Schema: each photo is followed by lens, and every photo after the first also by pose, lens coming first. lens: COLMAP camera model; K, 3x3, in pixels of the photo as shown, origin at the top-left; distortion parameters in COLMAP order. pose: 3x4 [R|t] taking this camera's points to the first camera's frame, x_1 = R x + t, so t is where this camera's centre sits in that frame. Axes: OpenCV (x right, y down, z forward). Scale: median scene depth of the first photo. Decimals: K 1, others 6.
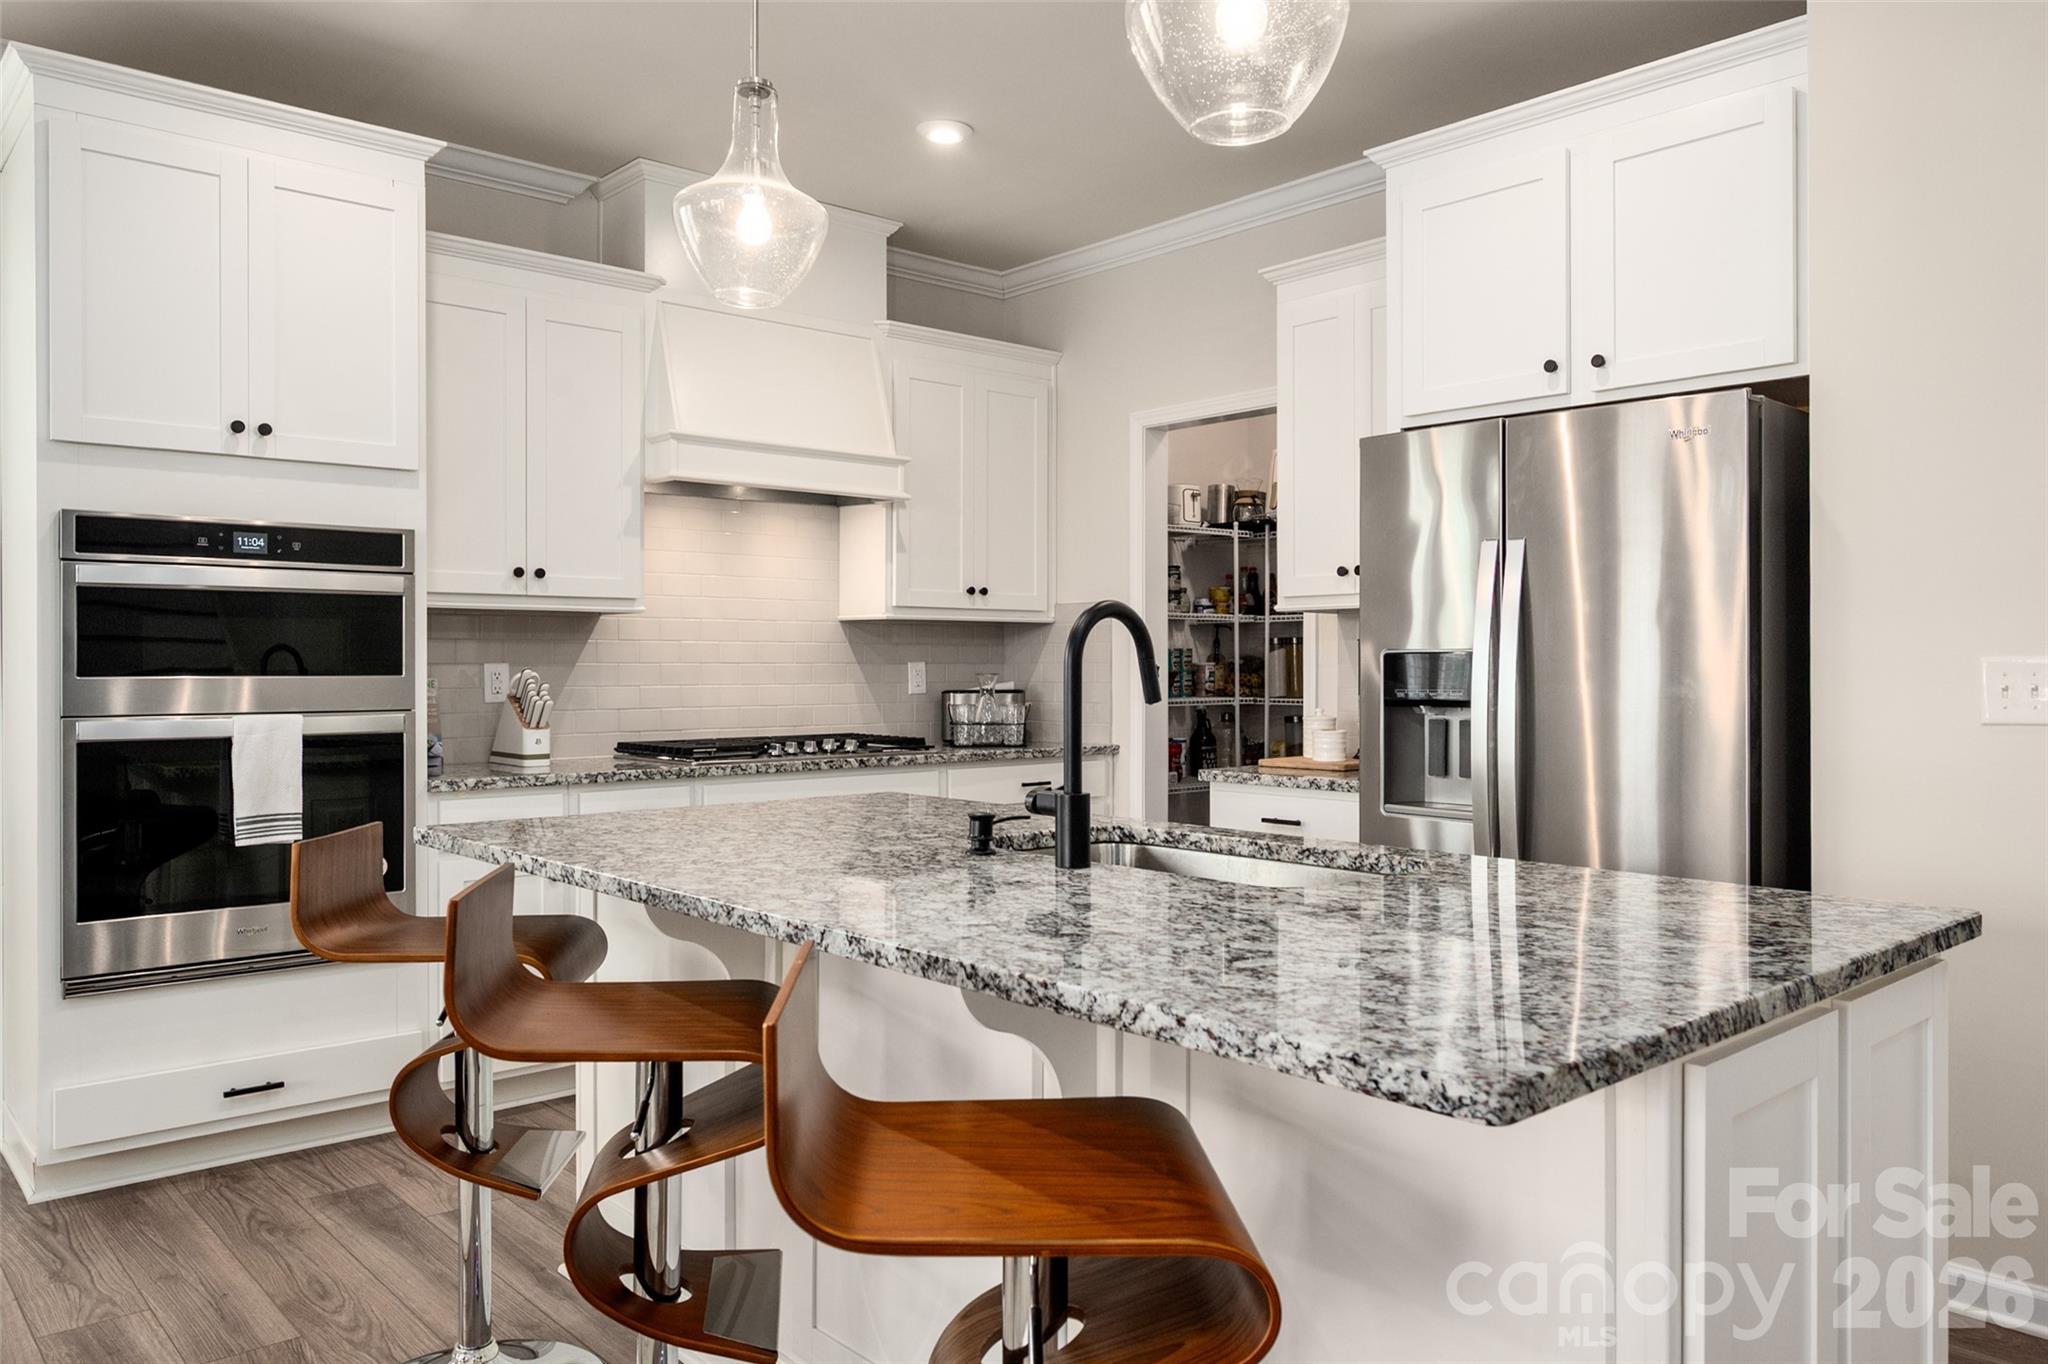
lens RADIAL K [[1453.3, 0, 1026.8], [0, 1453.3, 655.8], [0, 0, 1]] dist [-0.001073, 0.002461]
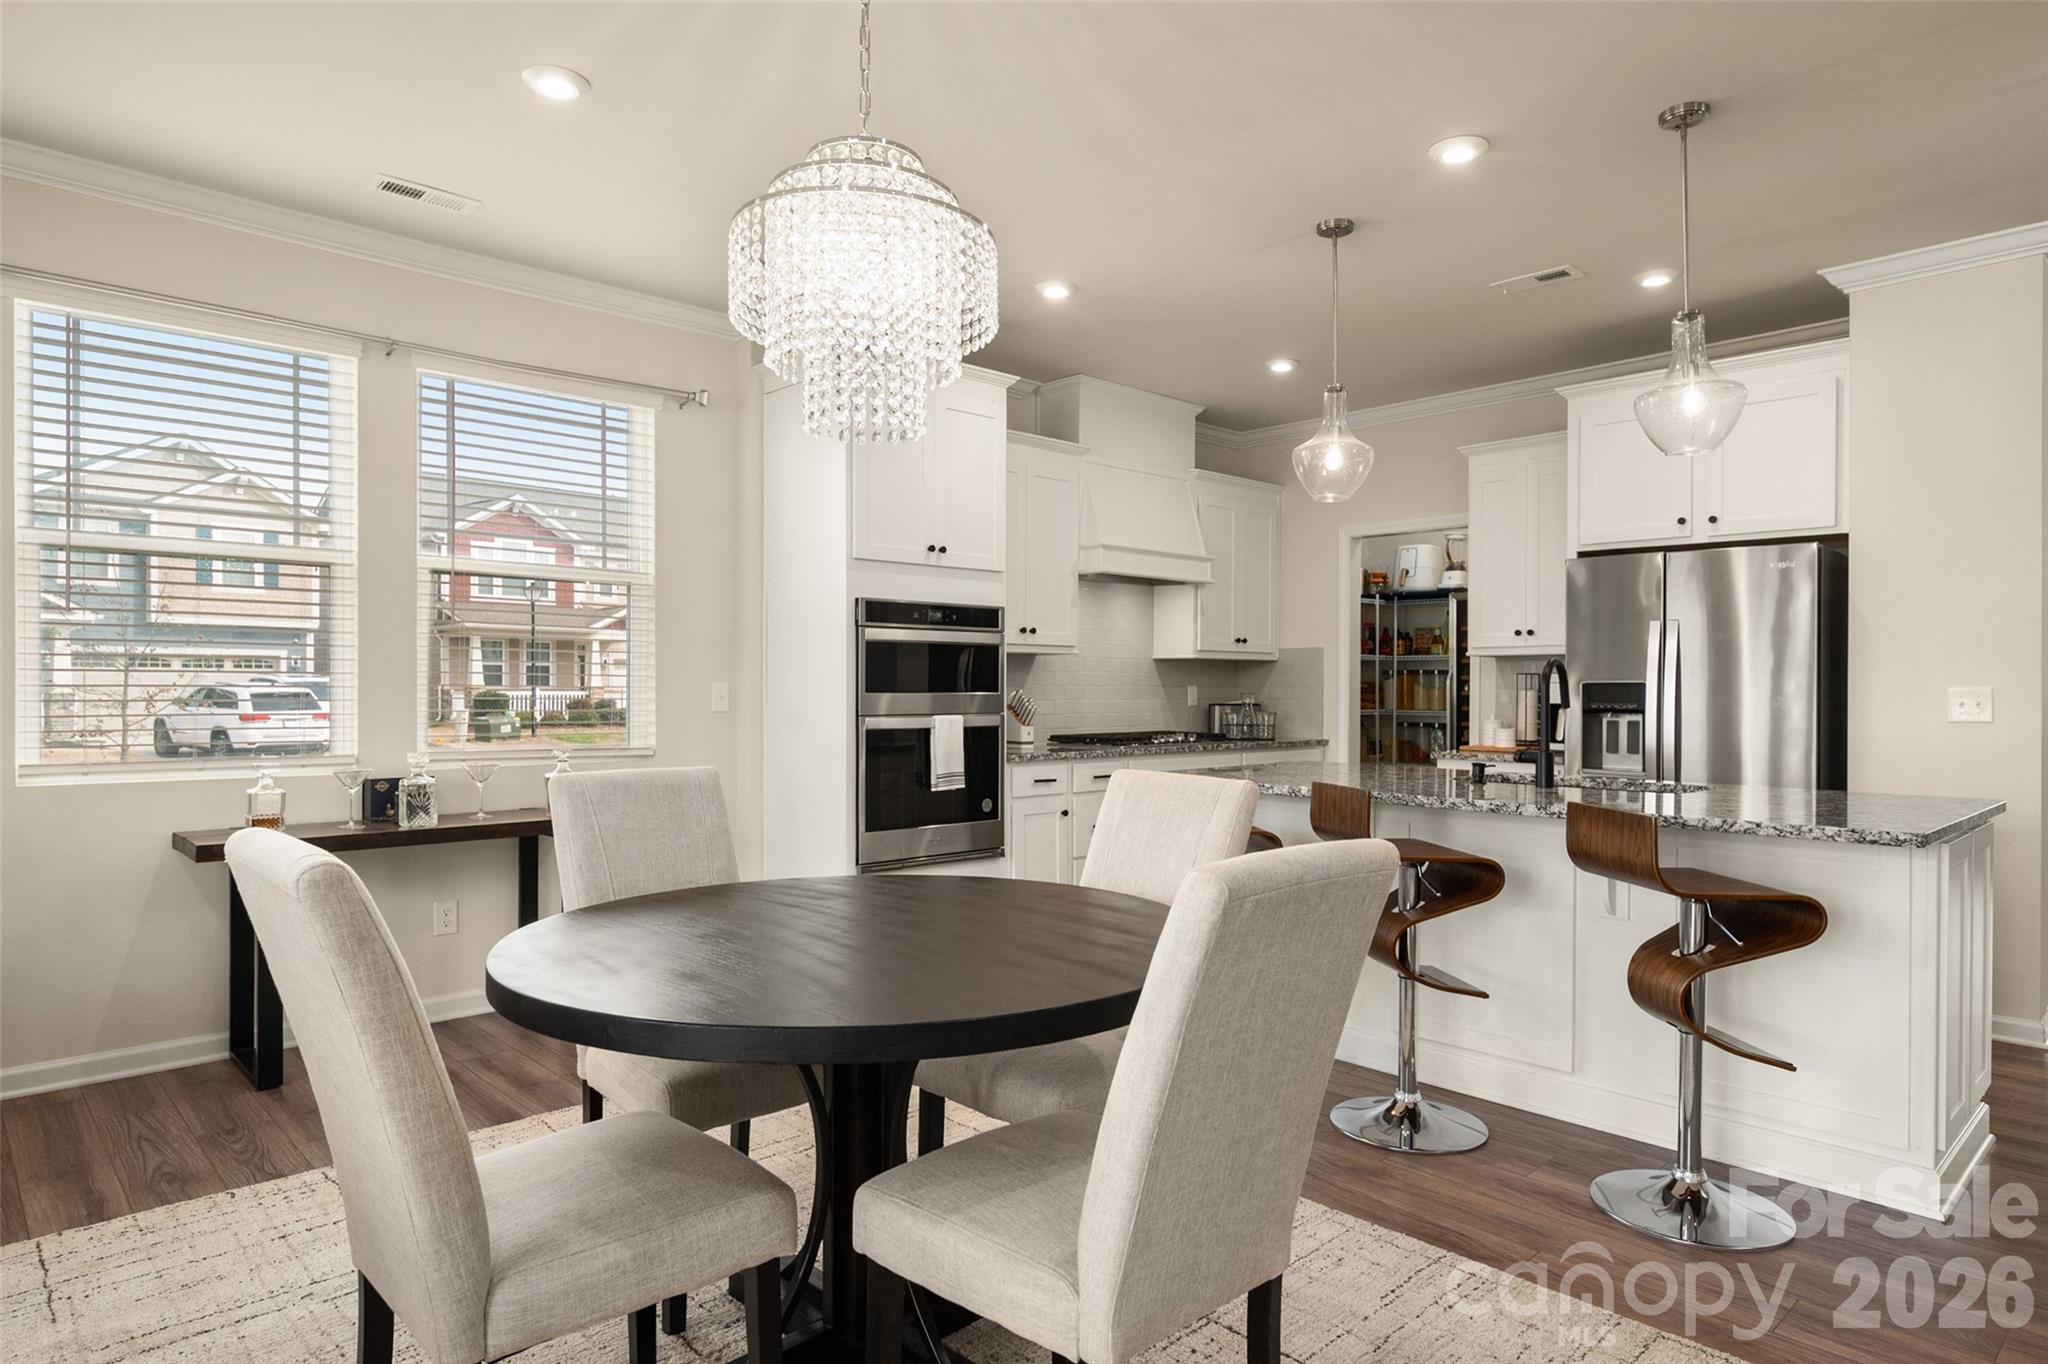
lens RADIAL K [[1176.7, 0, 1024.0], [0, 1176.7, 682.0], [0, 0, 1]] dist [0.000903, 0.000024]
pose [[0.999569, 0.004827, 0.028946, -0.431574], [-0.004899, 0.999985, 0.002417, -0.002550], [-0.028934, -0.002558, 0.999578, -0.367500]]
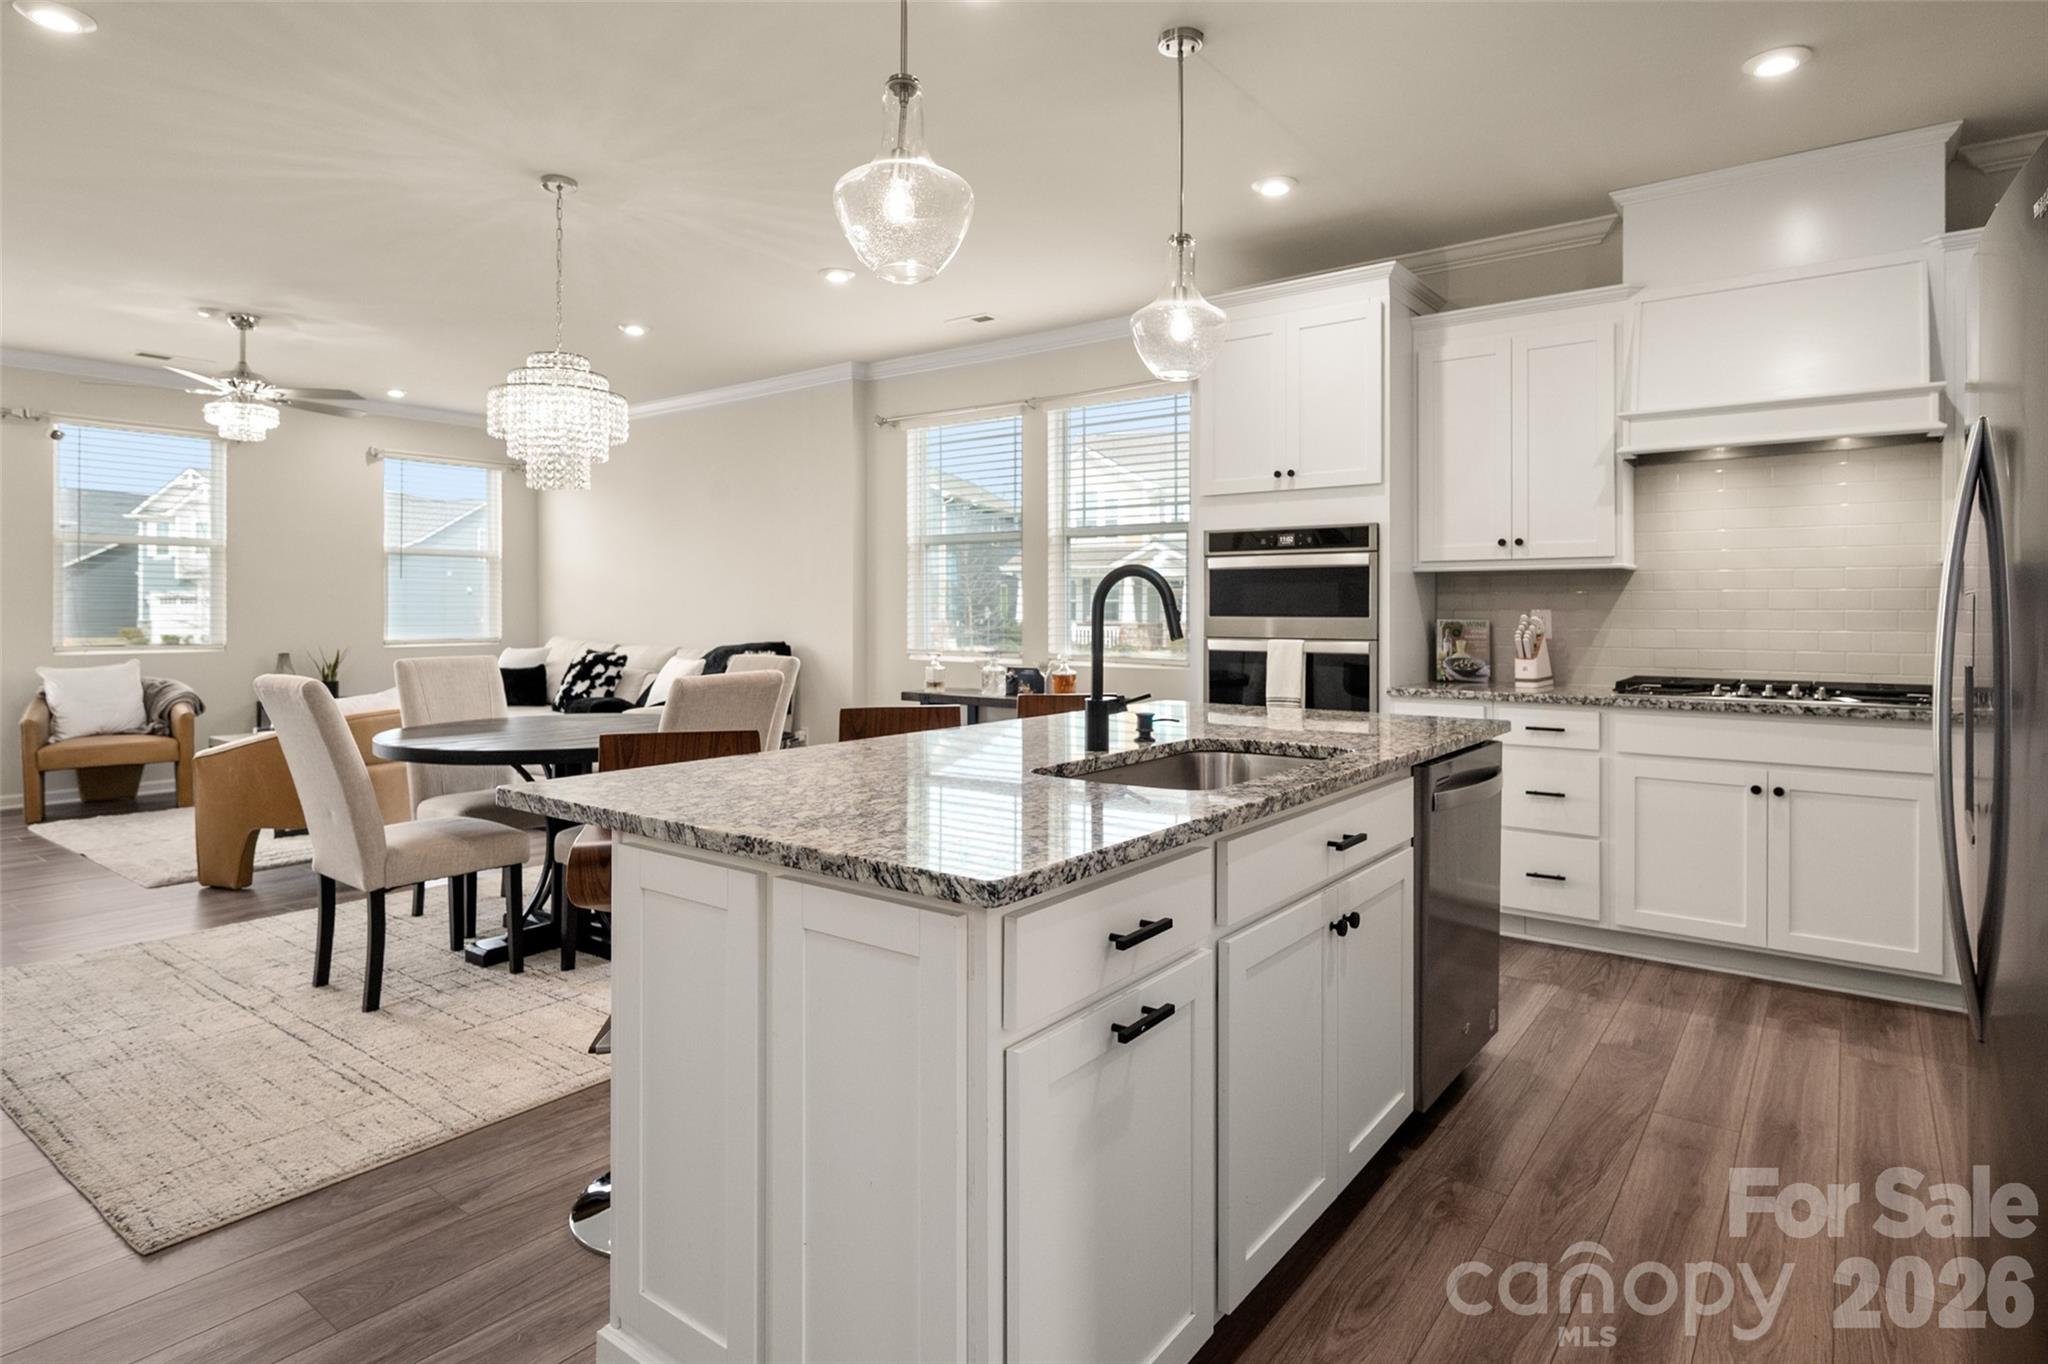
lens RADIAL K [[1091.9, 0, 1030.5], [0, 1091.9, 607.4], [0, 0, 1]] dist [-0.011671, -0.000336]
pose [[0.188367, -0.001049, -0.982098, 0.628211], [0.005303, 0.999986, -0.000051, 0.000756], [0.982084, -0.005199, 0.188370, 0.419796]]
